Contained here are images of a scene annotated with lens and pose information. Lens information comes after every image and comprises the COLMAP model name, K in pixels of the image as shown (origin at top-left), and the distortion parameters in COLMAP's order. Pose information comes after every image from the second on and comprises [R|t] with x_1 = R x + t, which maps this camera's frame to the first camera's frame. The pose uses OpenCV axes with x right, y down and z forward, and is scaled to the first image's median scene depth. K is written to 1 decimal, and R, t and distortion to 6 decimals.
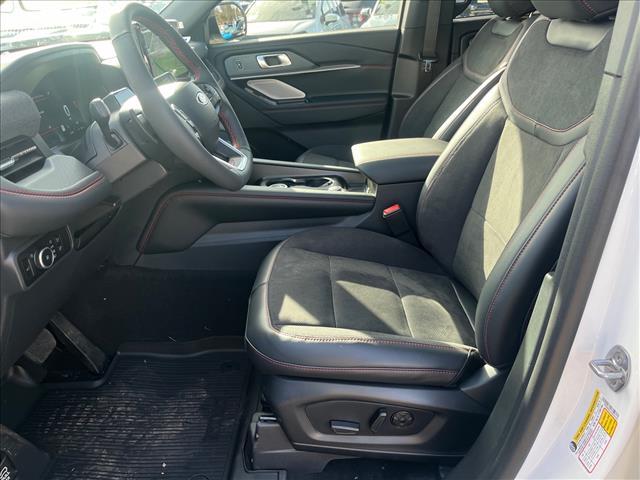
lens RADIAL K [[489.0, 0, 320.0], [0, 489.0, 240.0], [0, 0, 1]] dist [-0.002260, -0.003292]
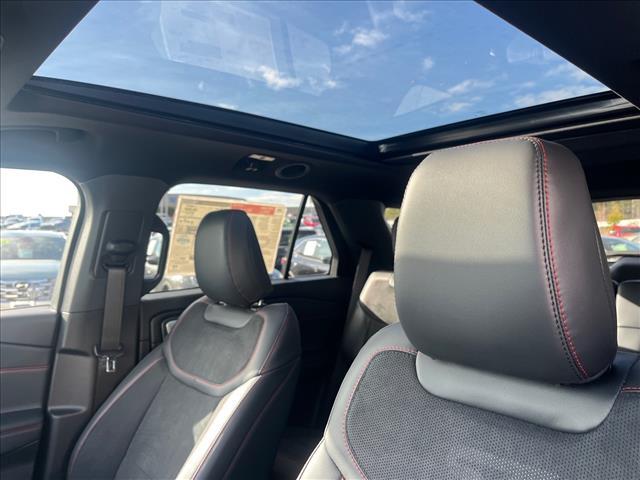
lens RADIAL K [[489.0, 0, 320.0], [0, 489.0, 240.0], [0, 0, 1]] dist [-0.002260, -0.003292]
pose [[0.740669, 0.050925, 0.669937, -0.026289], [0.255560, 0.900819, -0.351018, -0.192627], [-0.621368, 0.431197, 0.654195, 0.292302]]
